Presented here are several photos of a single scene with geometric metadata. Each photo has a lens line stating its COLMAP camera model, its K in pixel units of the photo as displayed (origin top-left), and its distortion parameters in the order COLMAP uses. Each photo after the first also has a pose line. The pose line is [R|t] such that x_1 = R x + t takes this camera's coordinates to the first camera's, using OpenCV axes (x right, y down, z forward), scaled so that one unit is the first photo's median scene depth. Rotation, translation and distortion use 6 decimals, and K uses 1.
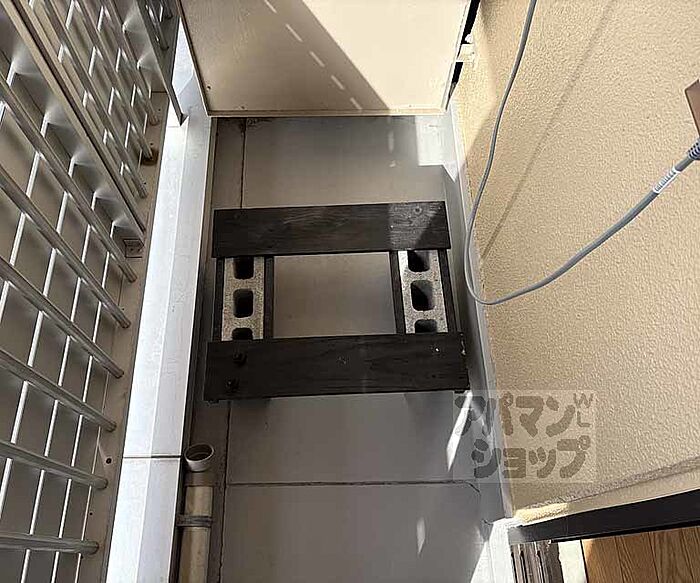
lens RADIAL K [[583.6, 0, 356.0], [0, 583.6, 291.7], [0, 0, 1]] dist [0.019564, -0.024437]
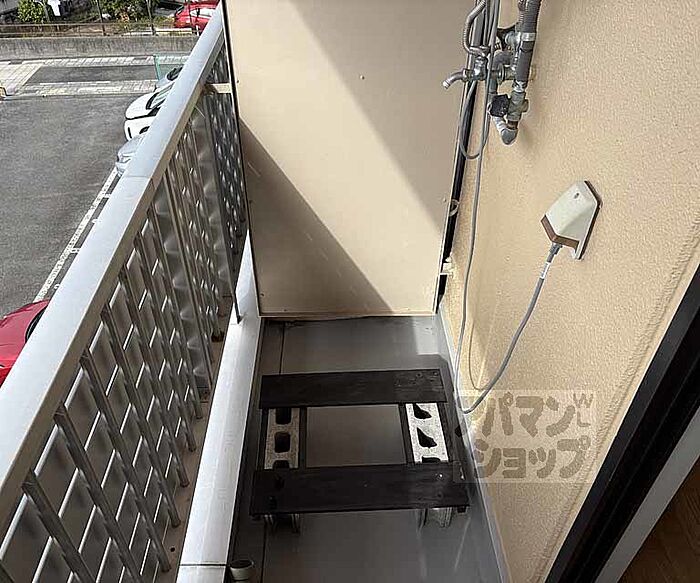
lens RADIAL K [[583.6, 0, 345.7], [0, 583.6, 294.7], [0, 0, 1]] dist [0.019564, -0.024437]
pose [[0.999429, -0.019246, -0.027755, -0.017185], [0.004819, 0.894615, -0.446812, 0.291150], [0.033429, 0.446423, 0.894197, -0.246446]]
